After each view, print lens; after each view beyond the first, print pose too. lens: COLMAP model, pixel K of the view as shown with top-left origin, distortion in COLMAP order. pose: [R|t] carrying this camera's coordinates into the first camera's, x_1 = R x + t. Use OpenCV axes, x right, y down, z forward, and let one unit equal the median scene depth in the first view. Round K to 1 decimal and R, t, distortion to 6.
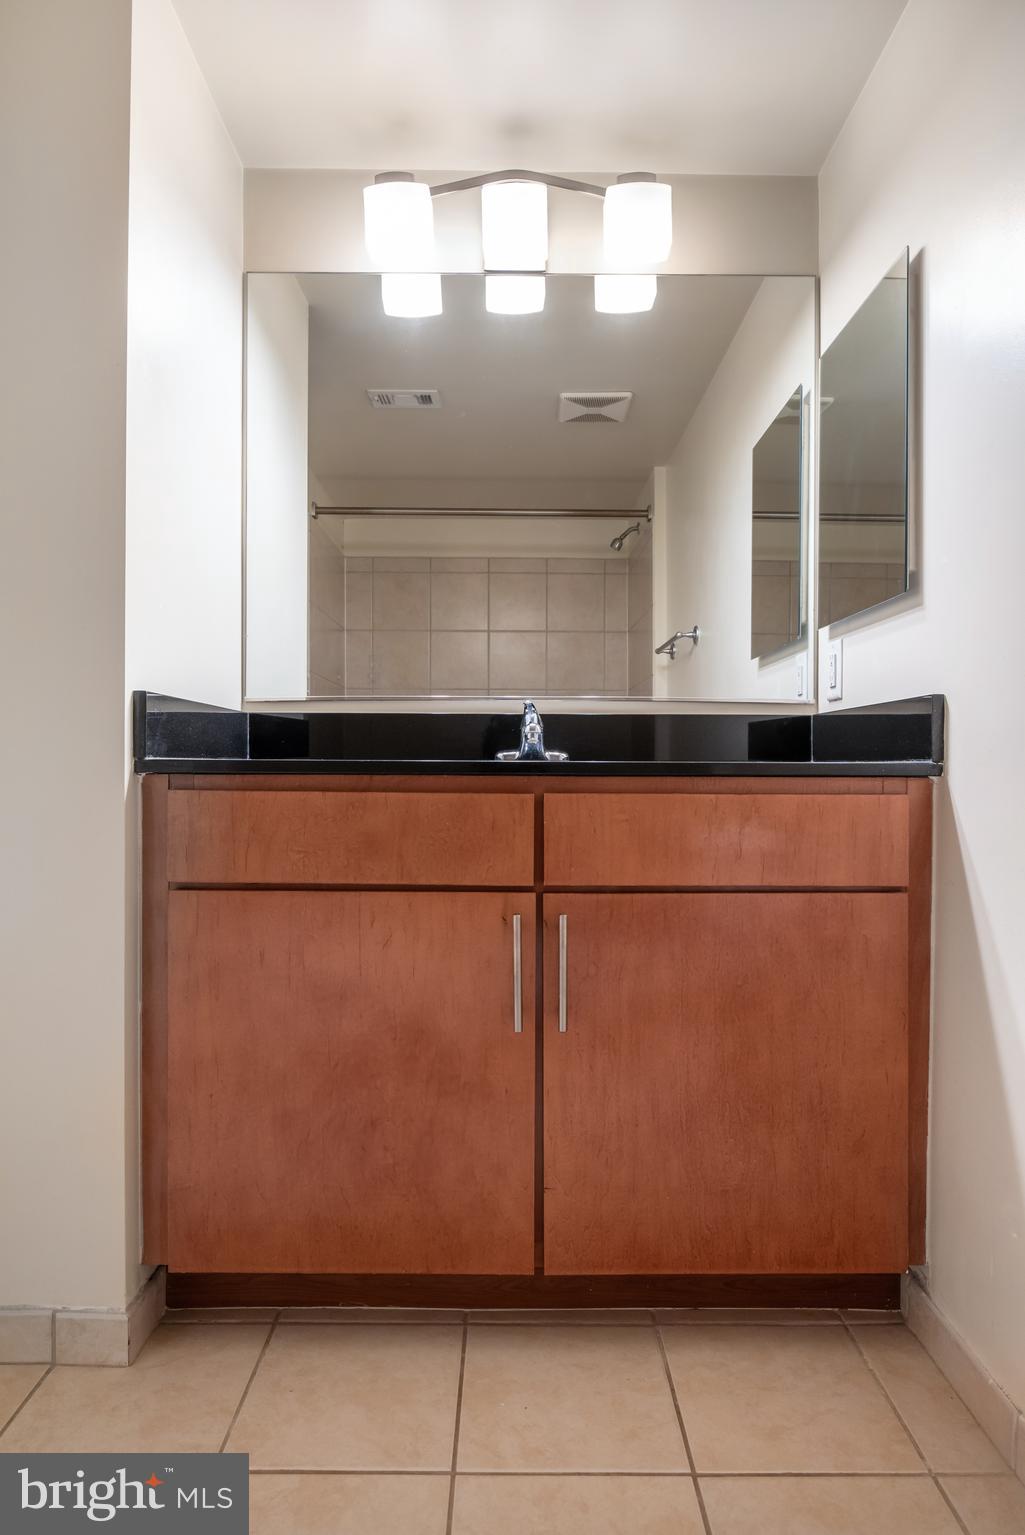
lens RADIAL K [[912.5, 0, 515.5], [0, 912.5, 747.5], [0, 0, 1]] dist [-0.007590, -0.002182]
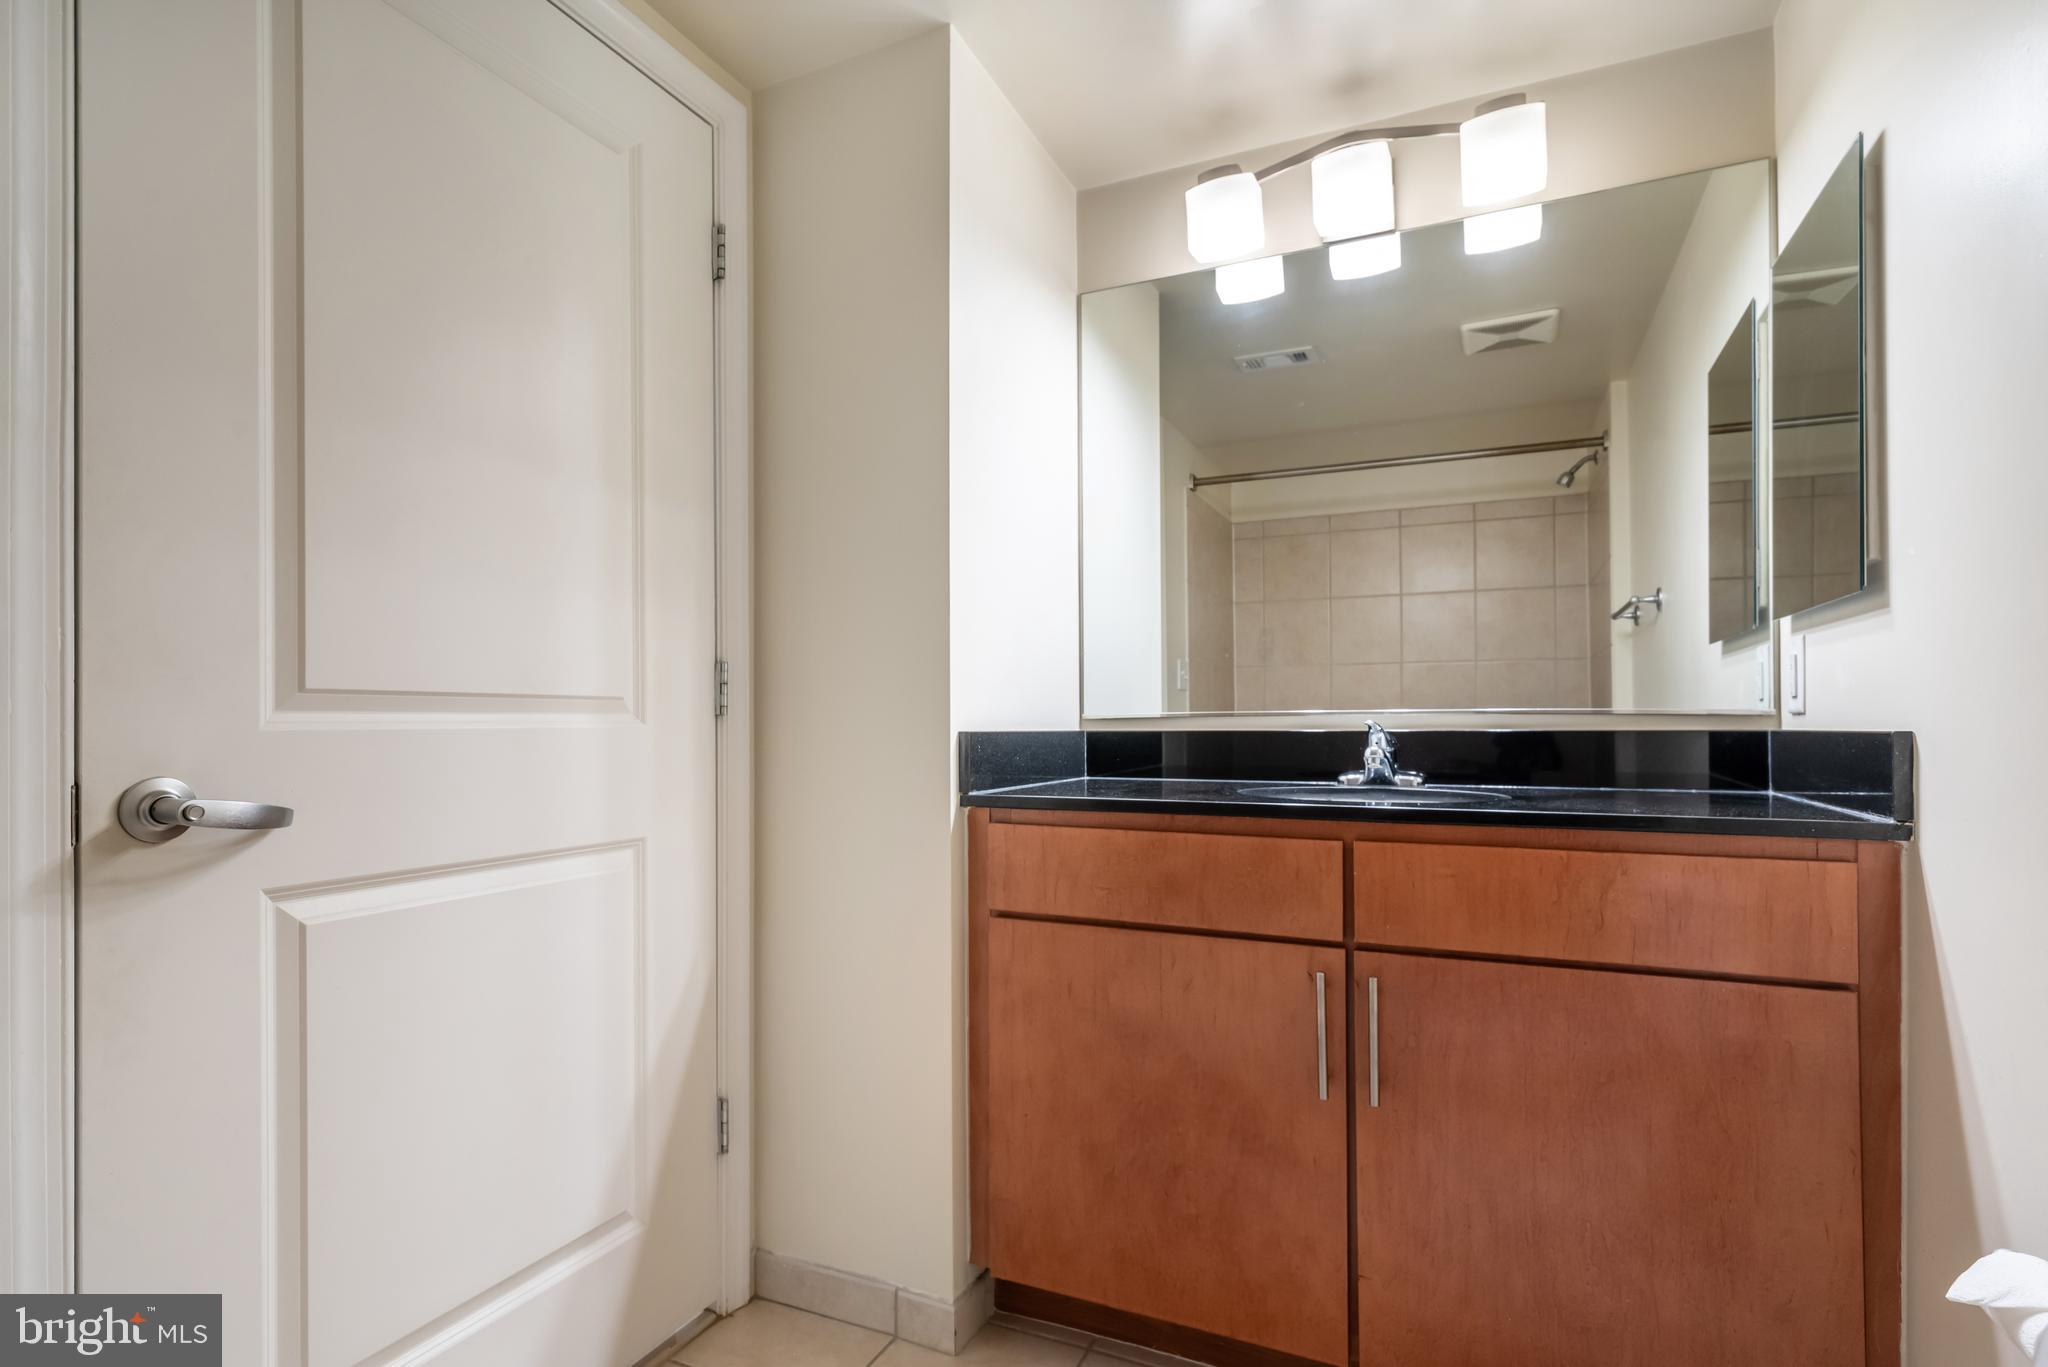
lens RADIAL K [[1032.2, 0, 1014.1], [0, 1032.2, 678.5], [0, 0, 1]] dist [-0.000379, 0.000671]
pose [[0.901422, -0.021534, -0.432405, 0.173119], [0.013713, 0.999681, -0.021197, -0.095045], [0.432724, 0.013178, 0.901430, -0.090300]]
